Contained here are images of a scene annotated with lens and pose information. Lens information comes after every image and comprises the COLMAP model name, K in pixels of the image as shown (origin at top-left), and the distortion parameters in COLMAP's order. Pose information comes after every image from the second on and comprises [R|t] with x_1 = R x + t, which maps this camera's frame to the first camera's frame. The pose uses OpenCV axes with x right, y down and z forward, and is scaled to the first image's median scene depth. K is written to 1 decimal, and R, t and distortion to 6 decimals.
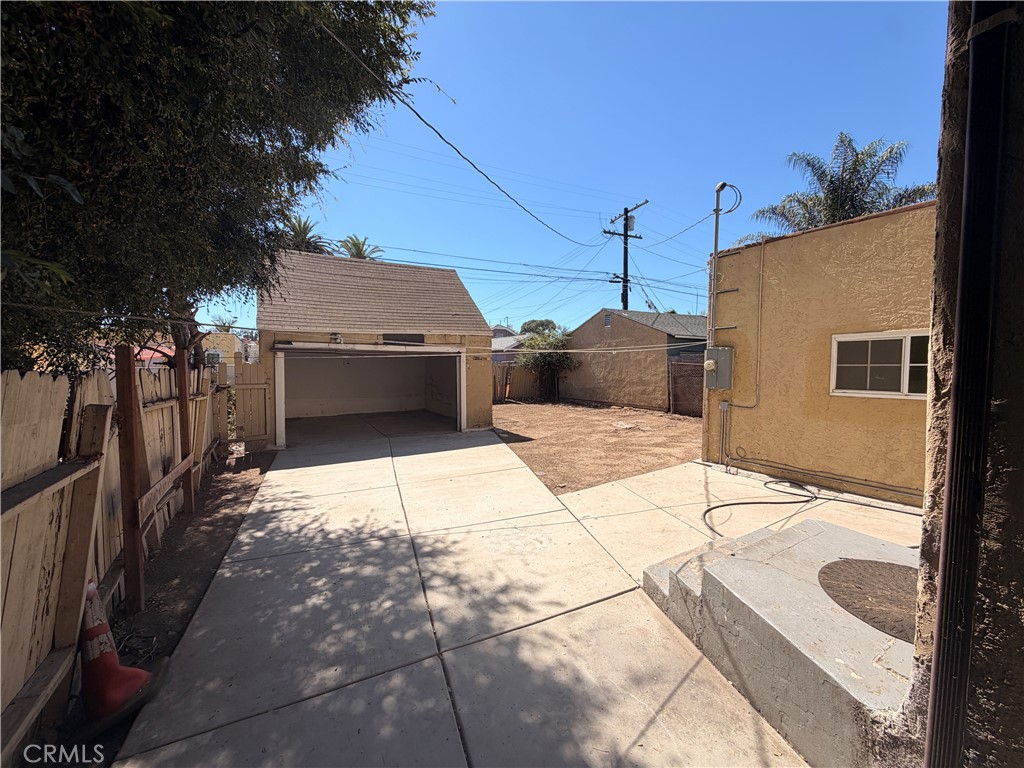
lens RADIAL K [[408.7, 0, 506.5], [0, 408.7, 384.4], [0, 0, 1]] dist [0.000492, 0.000069]
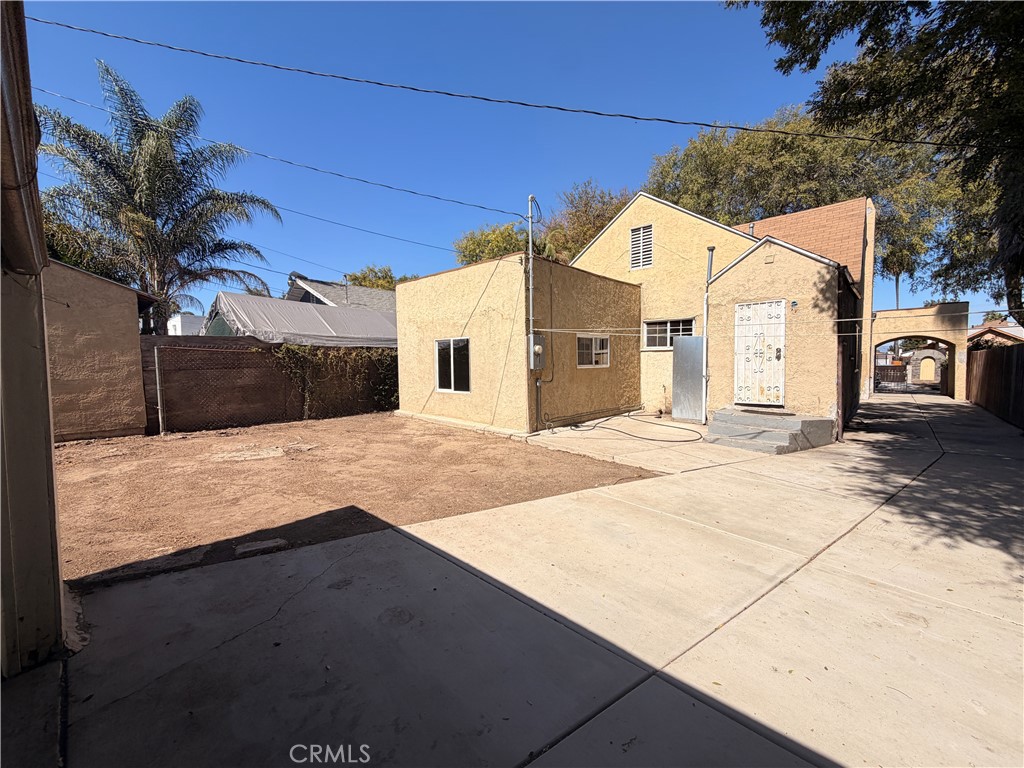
lens RADIAL K [[408.7, 0, 506.5], [0, 408.7, 384.4], [0, 0, 1]] dist [0.000492, 0.000069]
pose [[-0.292521, -0.059878, 0.954383, -0.864276], [0.048739, 0.995807, 0.077415, -0.061005], [-0.955016, 0.069161, -0.288376, 2.053112]]
